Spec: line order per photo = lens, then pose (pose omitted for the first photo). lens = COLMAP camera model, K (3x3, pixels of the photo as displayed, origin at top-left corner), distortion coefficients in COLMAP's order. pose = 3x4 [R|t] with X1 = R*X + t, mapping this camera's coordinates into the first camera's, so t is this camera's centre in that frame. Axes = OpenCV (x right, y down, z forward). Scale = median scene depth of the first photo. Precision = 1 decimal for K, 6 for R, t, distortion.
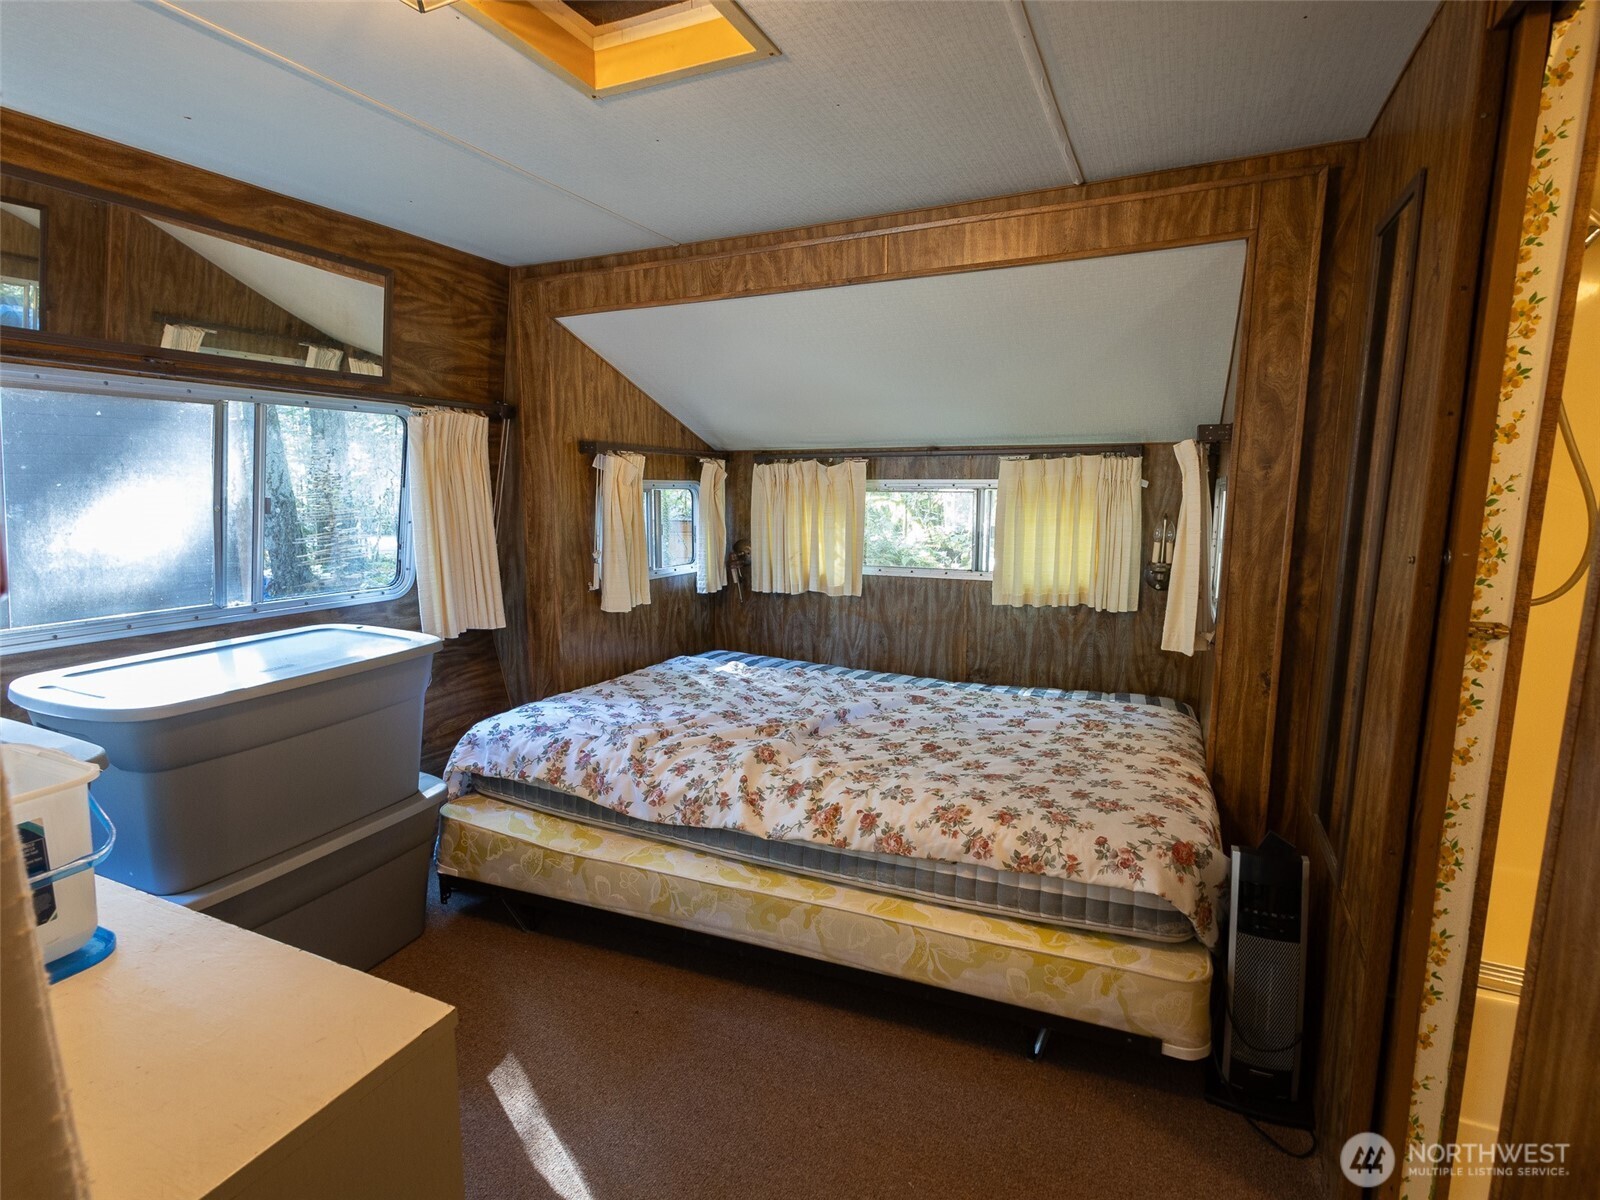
lens RADIAL K [[793.9, 0, 808.8], [0, 793.9, 602.6], [0, 0, 1]] dist [0.009127, 0.001073]
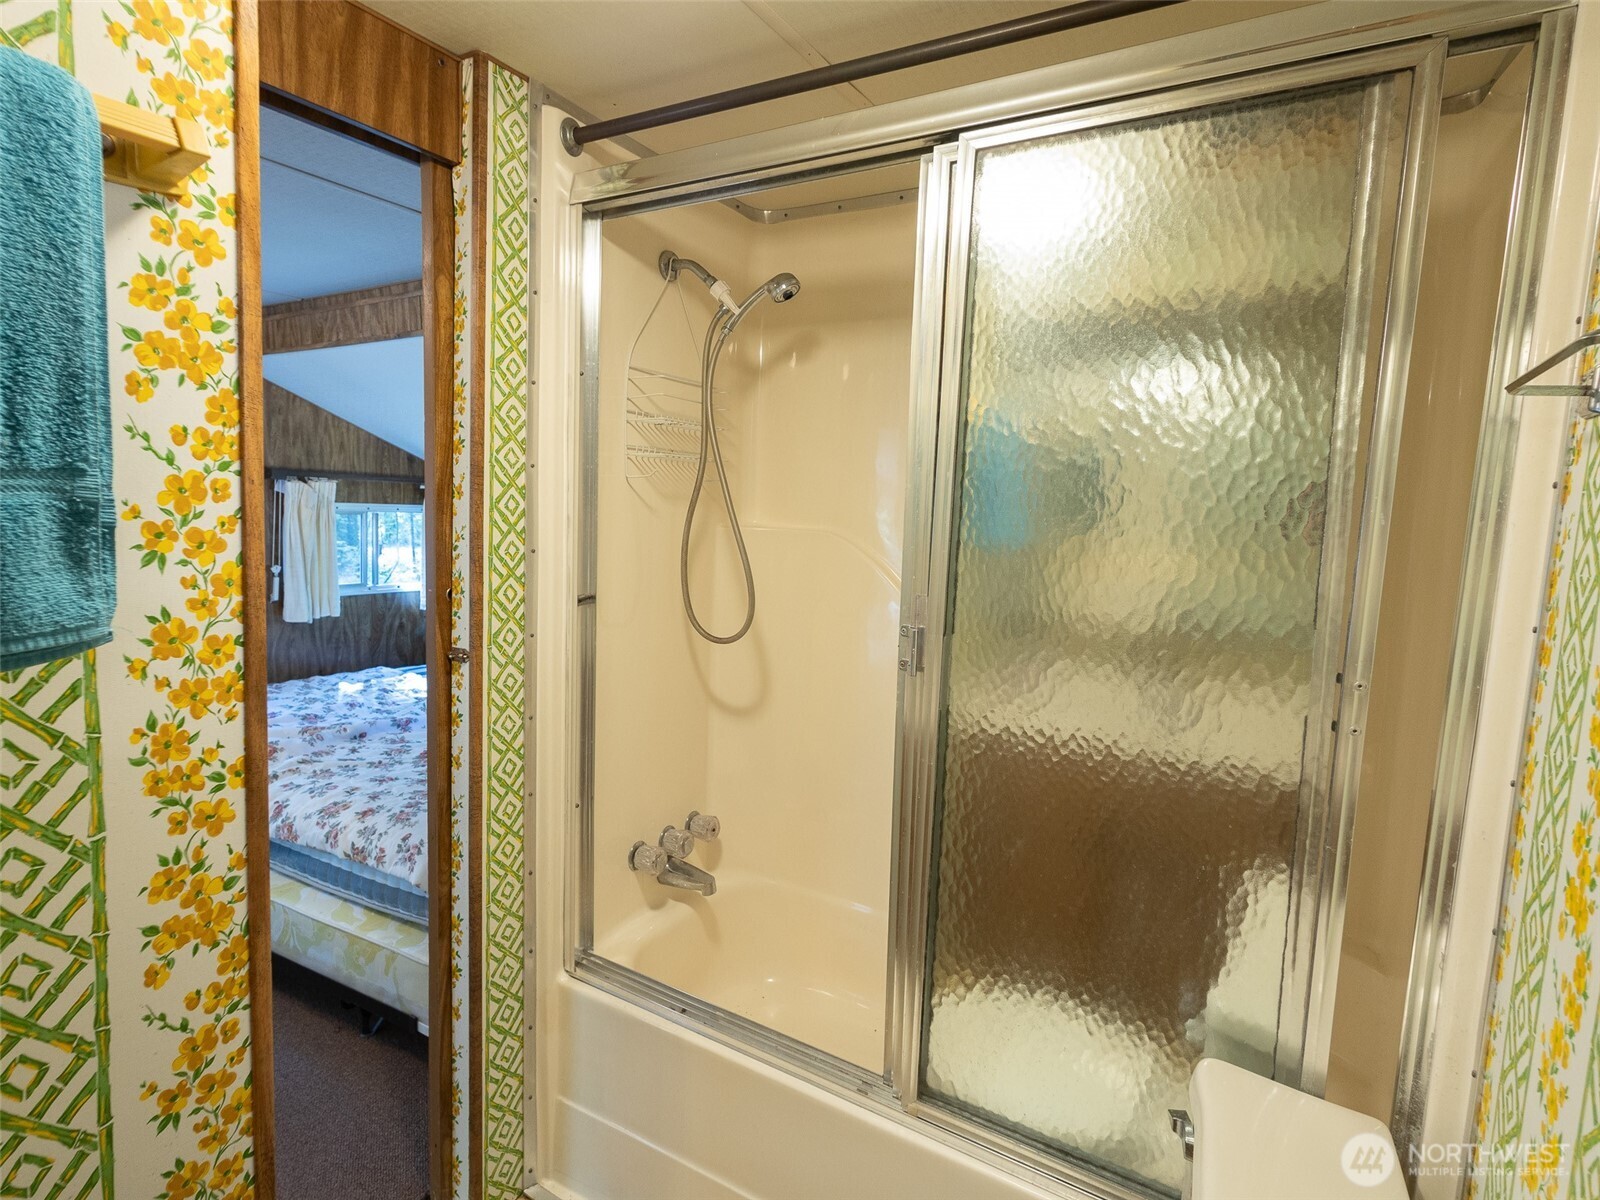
lens RADIAL K [[793.9, 0, 789.0], [0, 793.9, 594.8], [0, 0, 1]] dist [0.009127, 0.001073]
pose [[0.996421, 0.046145, -0.070818, 0.804002], [-0.049416, 0.997757, -0.045158, -0.014545], [0.068575, 0.048496, 0.996467, -0.084437]]
